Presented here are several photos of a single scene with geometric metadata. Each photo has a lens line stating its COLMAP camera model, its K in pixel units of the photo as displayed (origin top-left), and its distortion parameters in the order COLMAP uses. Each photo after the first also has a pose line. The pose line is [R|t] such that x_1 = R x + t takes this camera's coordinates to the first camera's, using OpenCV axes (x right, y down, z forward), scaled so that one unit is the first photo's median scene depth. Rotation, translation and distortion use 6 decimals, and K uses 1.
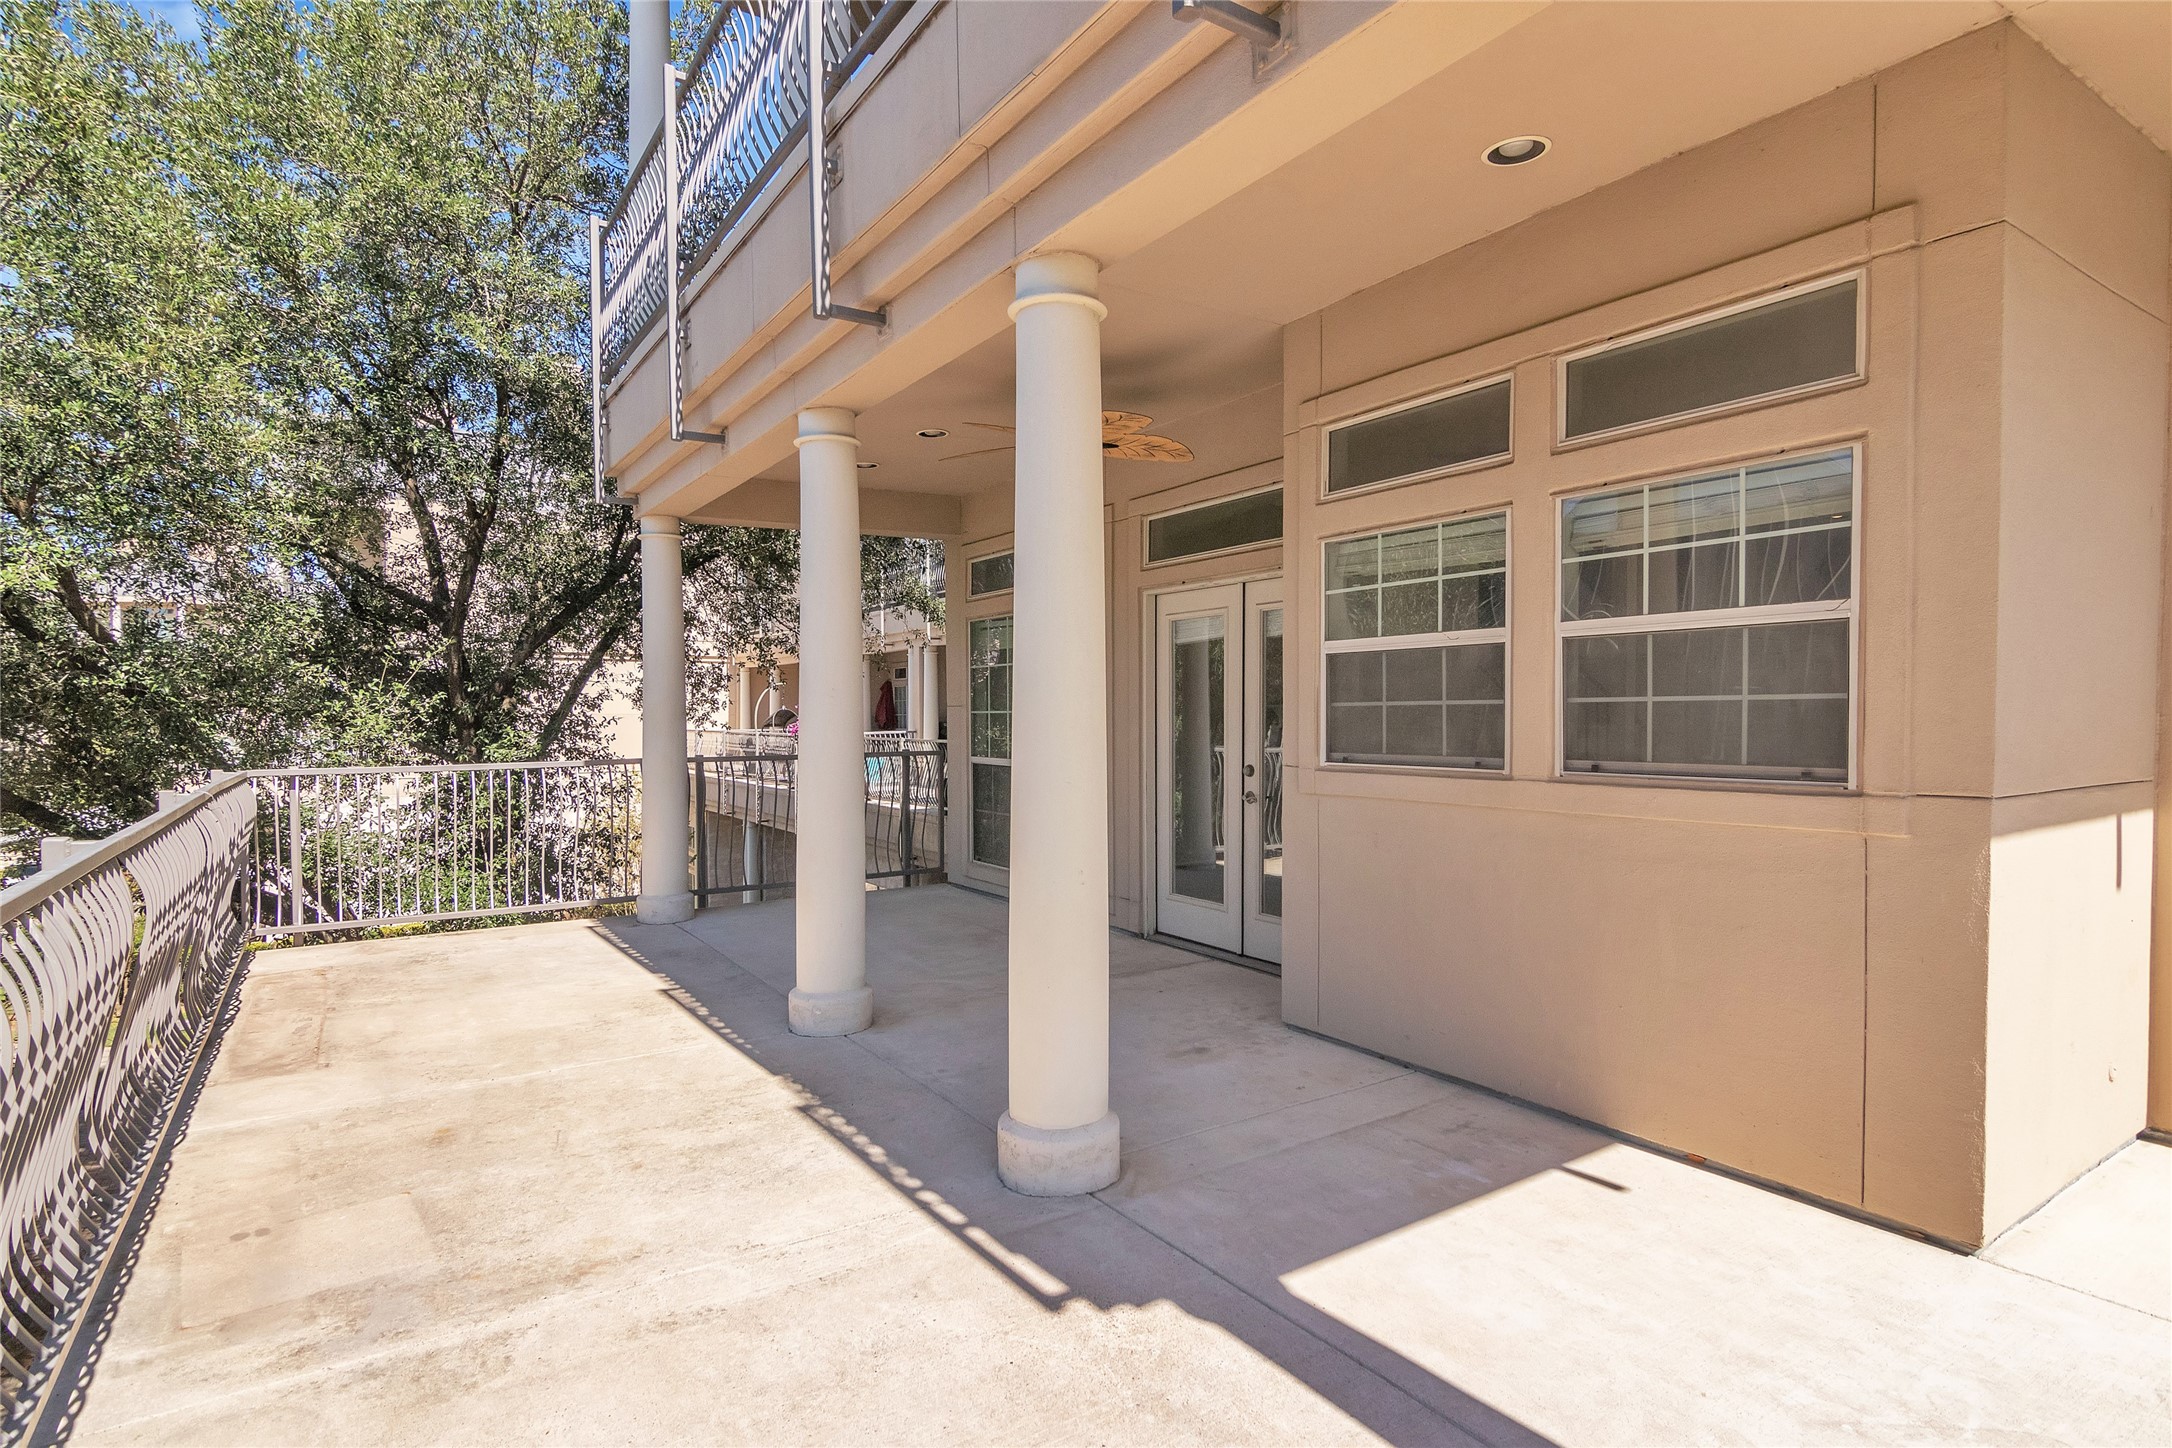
lens RADIAL K [[1133.9, 0, 1083.3], [0, 1133.9, 731.8], [0, 0, 1]] dist [0.003611, 0.003537]
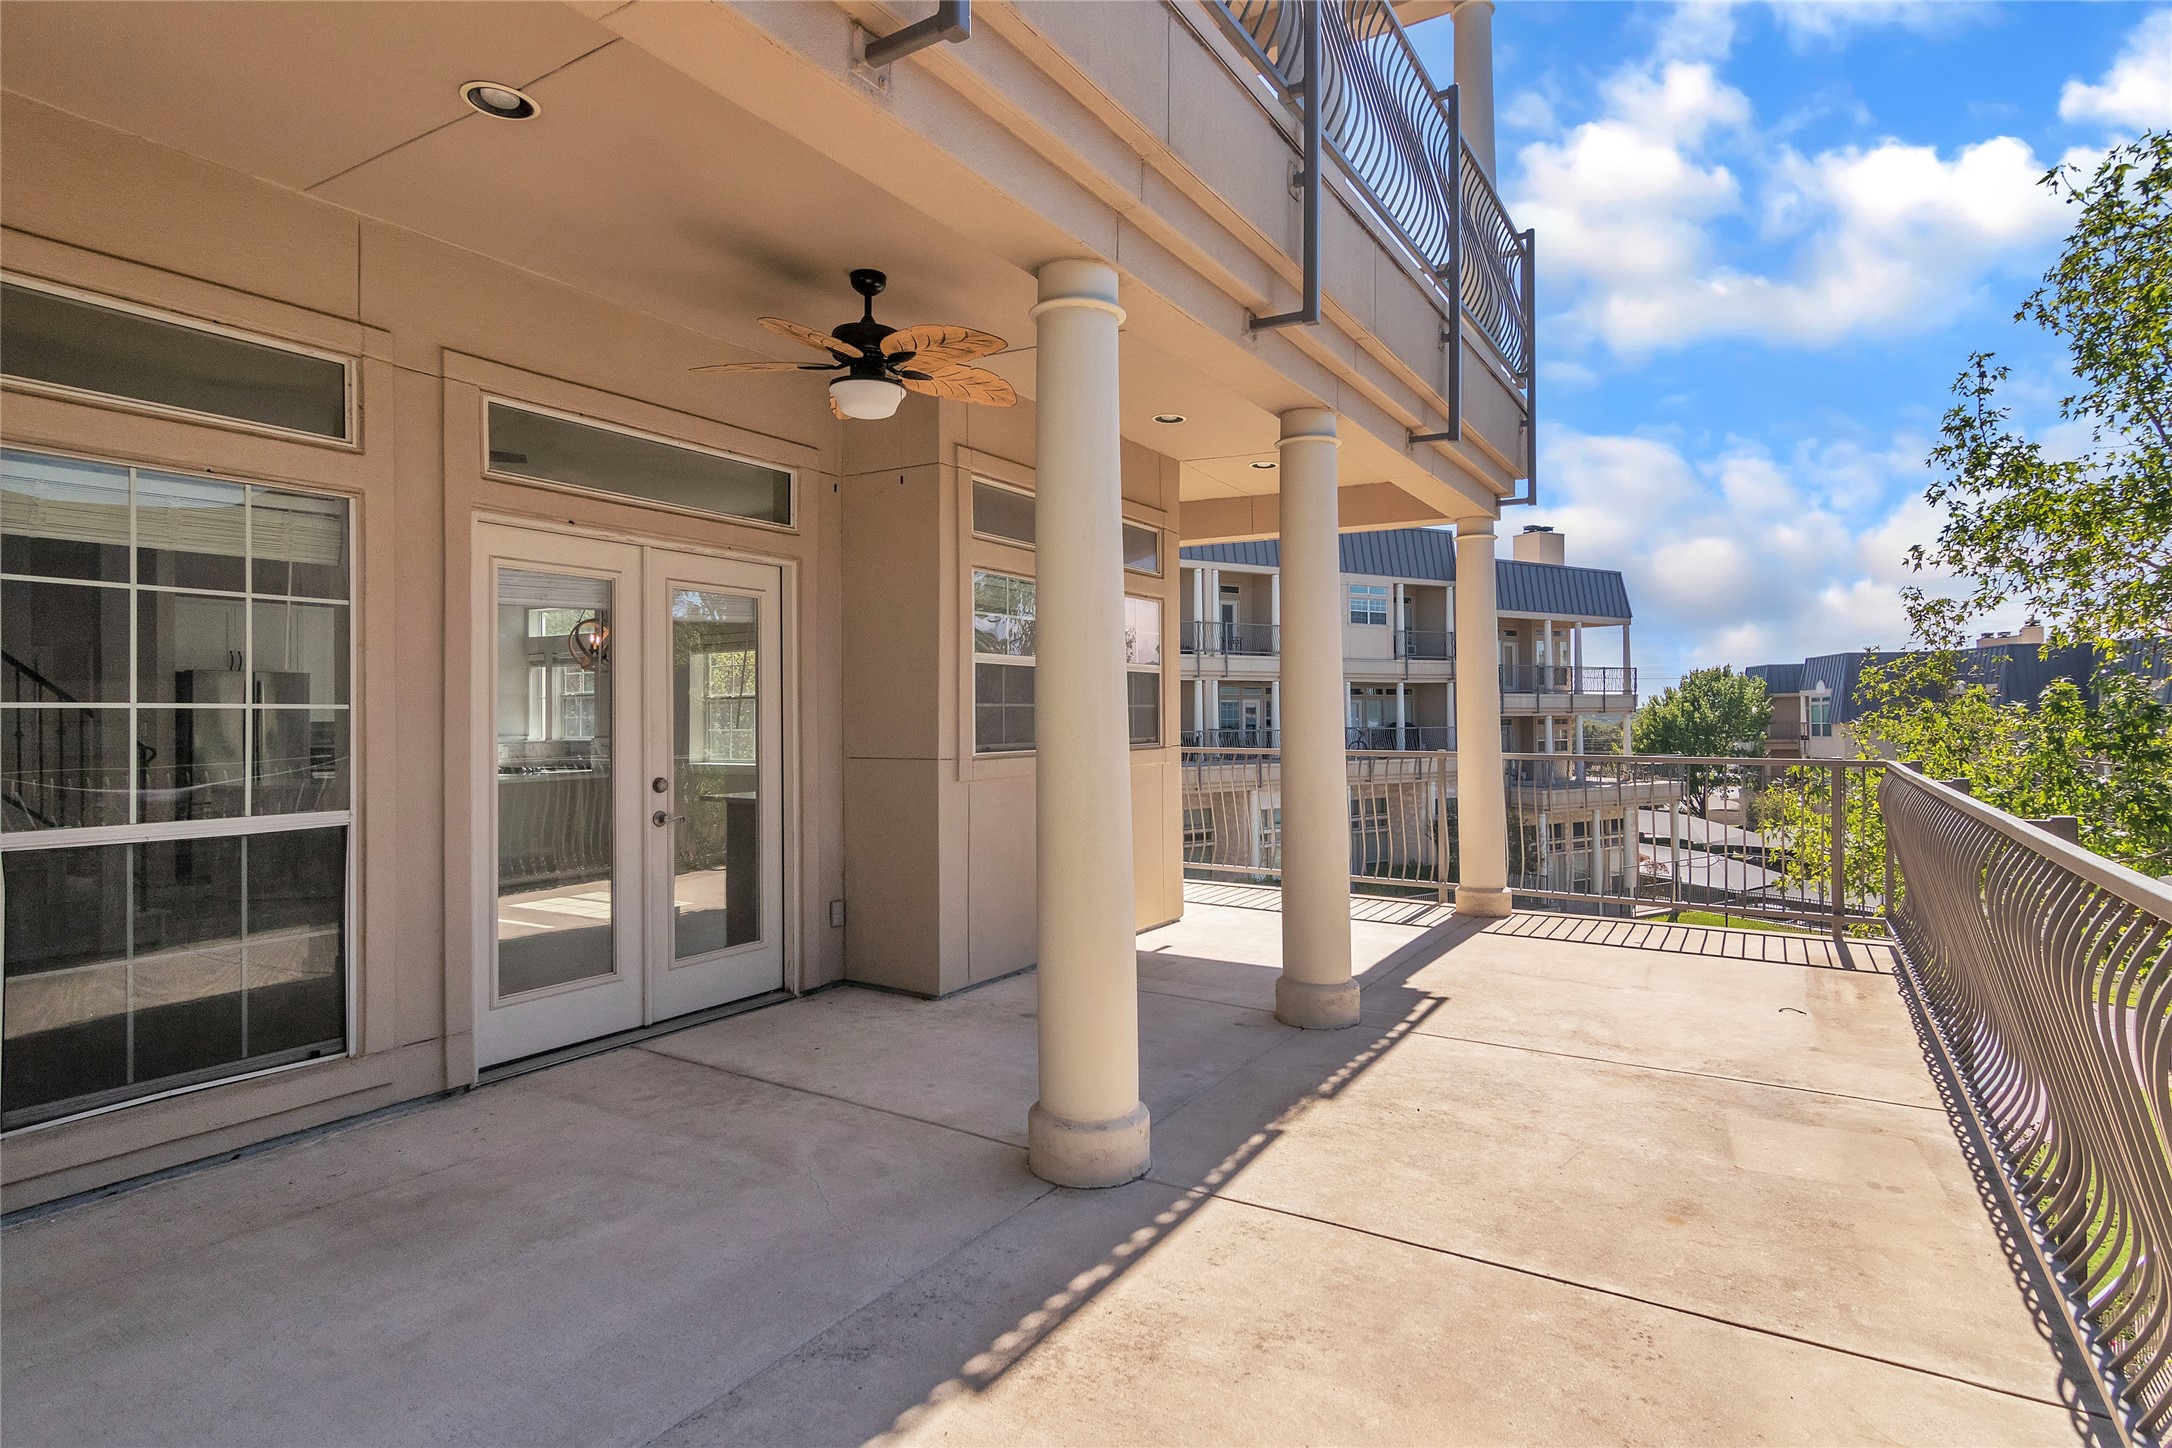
lens RADIAL K [[1133.9, 0, 1079.0], [0, 1133.9, 715.2], [0, 0, 1]] dist [0.003611, 0.003537]
pose [[-0.421837, 0.009404, 0.906623, -1.118059], [0.021256, 0.999774, -0.000480, -0.012878], [-0.906422, 0.019069, -0.421942, 1.717583]]
